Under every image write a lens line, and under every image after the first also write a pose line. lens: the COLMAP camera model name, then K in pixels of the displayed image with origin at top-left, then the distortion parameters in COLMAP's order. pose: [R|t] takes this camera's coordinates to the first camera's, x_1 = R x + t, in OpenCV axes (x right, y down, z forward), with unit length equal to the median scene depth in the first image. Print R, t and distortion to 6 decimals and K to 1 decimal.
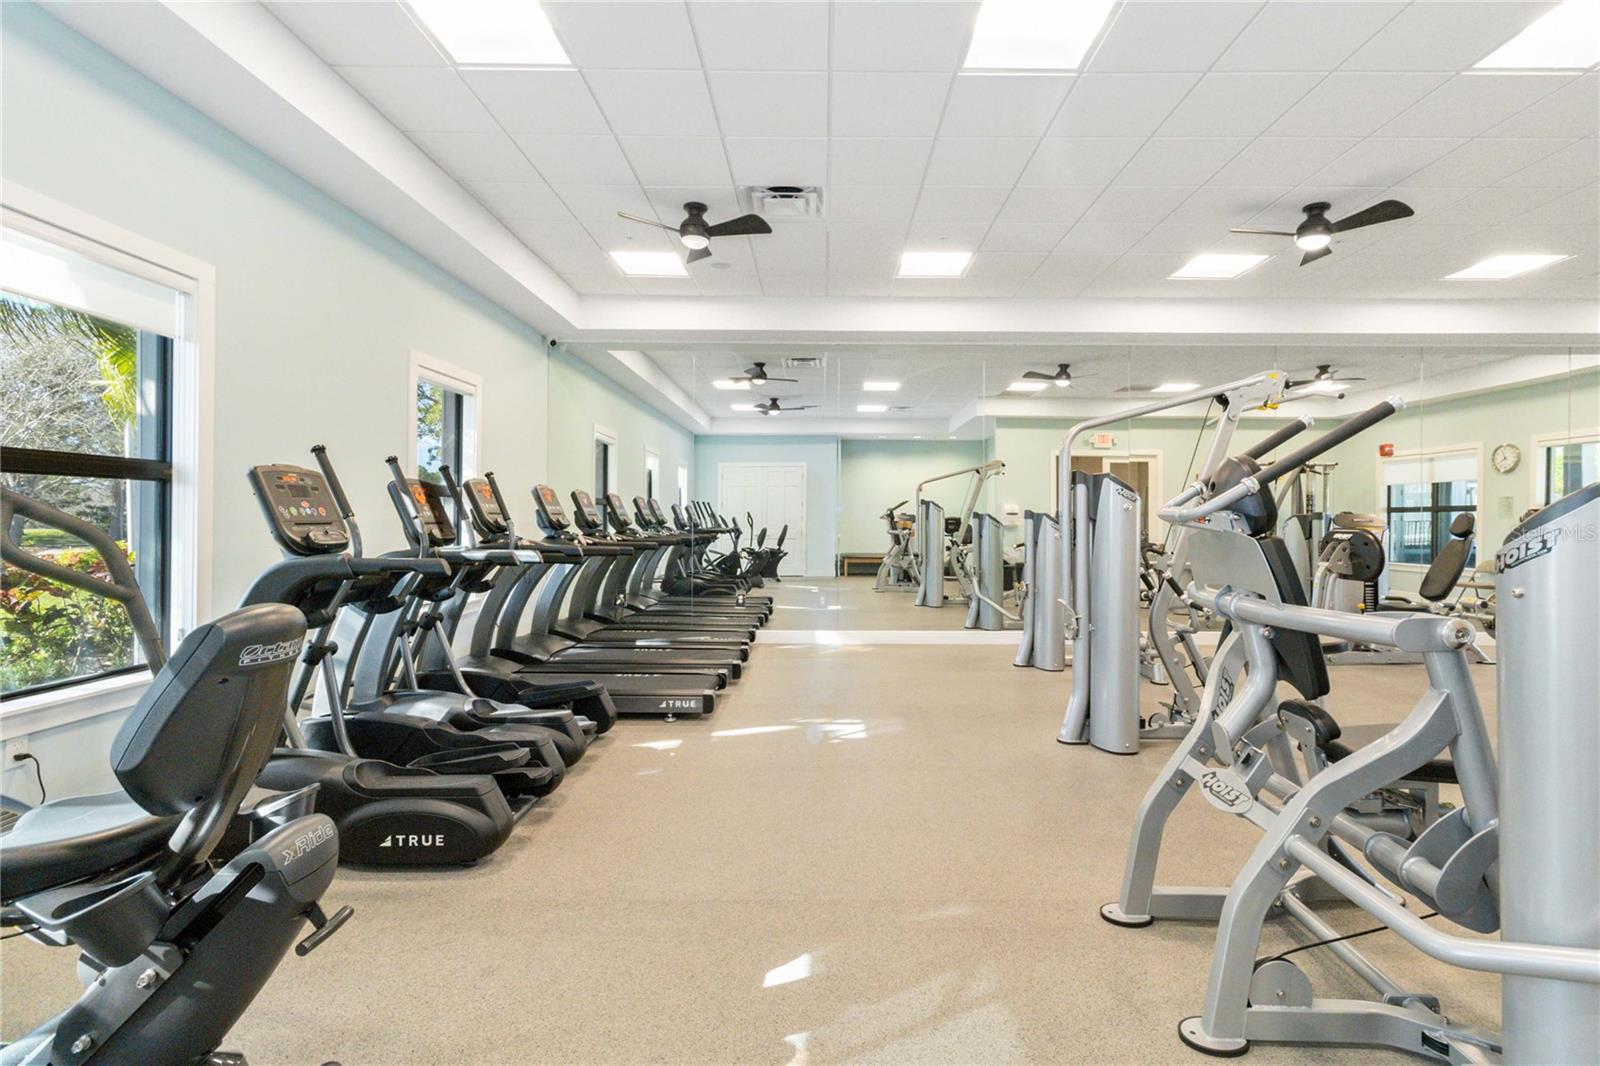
lens RADIAL K [[740.8, 0, 806.3], [0, 740.8, 524.1], [0, 0, 1]] dist [0.010021, -0.000719]
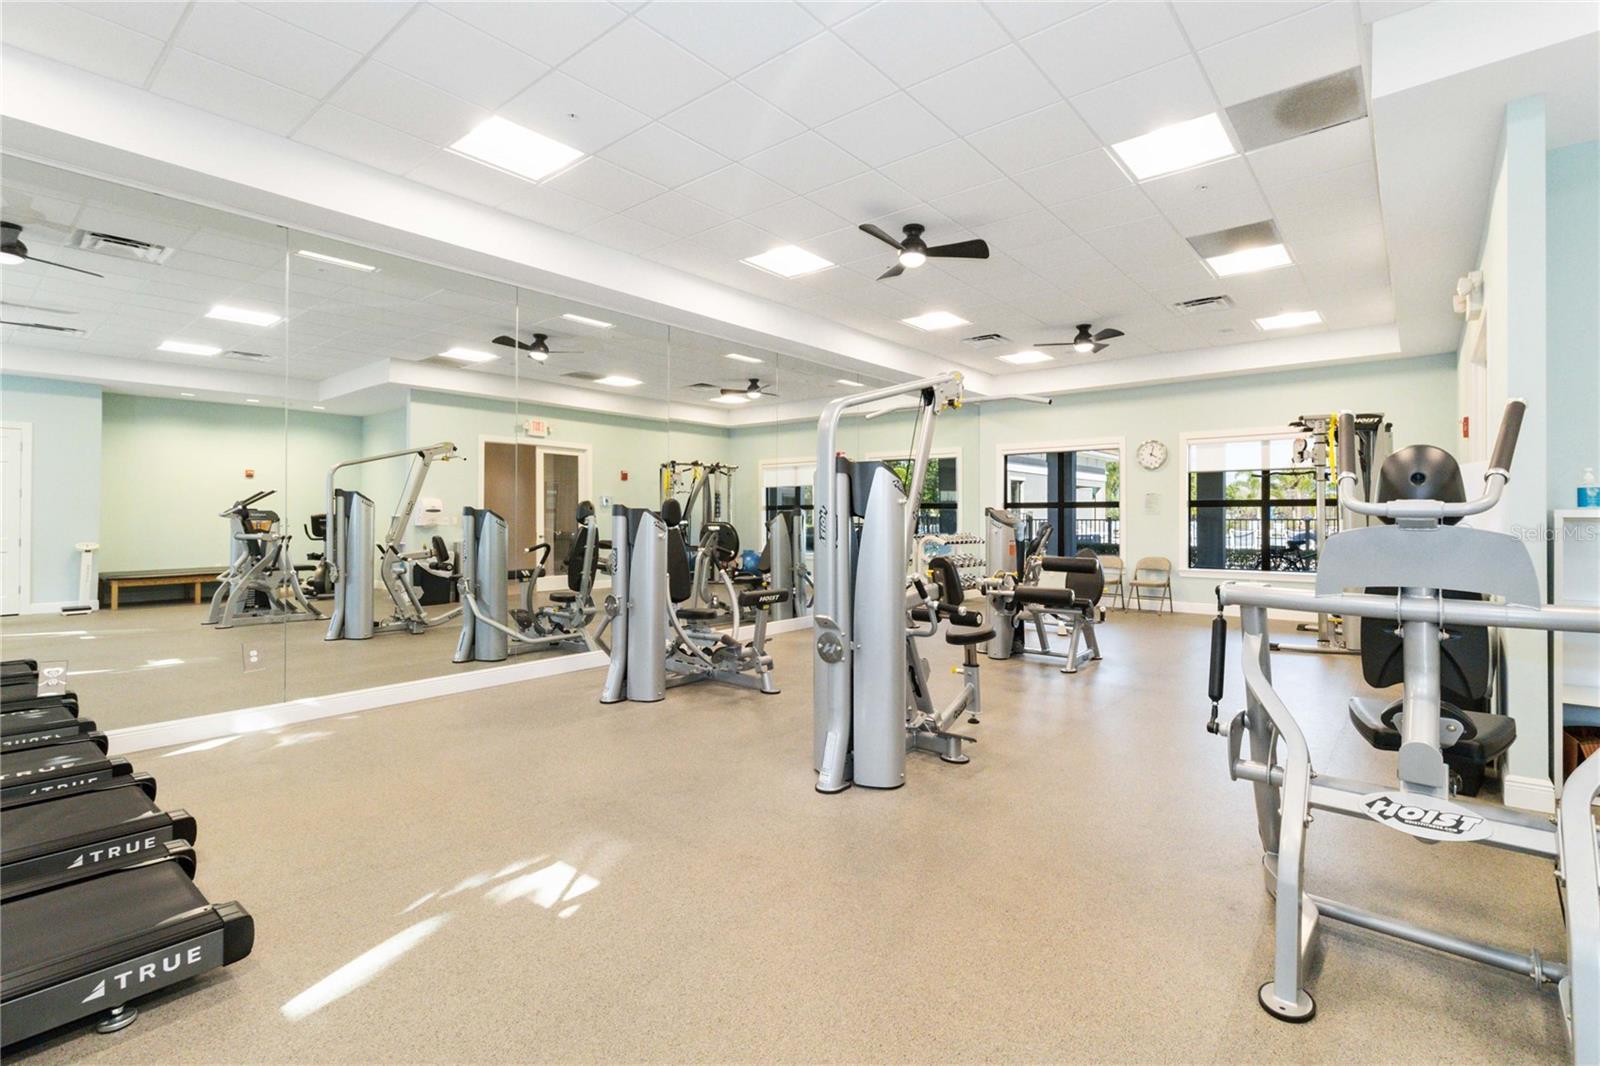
lens RADIAL K [[740.8, 0, 815.7], [0, 740.8, 511.3], [0, 0, 1]] dist [0.010021, -0.000719]
pose [[0.618486, 0.002193, 0.785793, -0.127542], [0.008193, 0.999924, -0.009239, -0.001354], [-0.785753, 0.012153, 0.618420, 0.221591]]
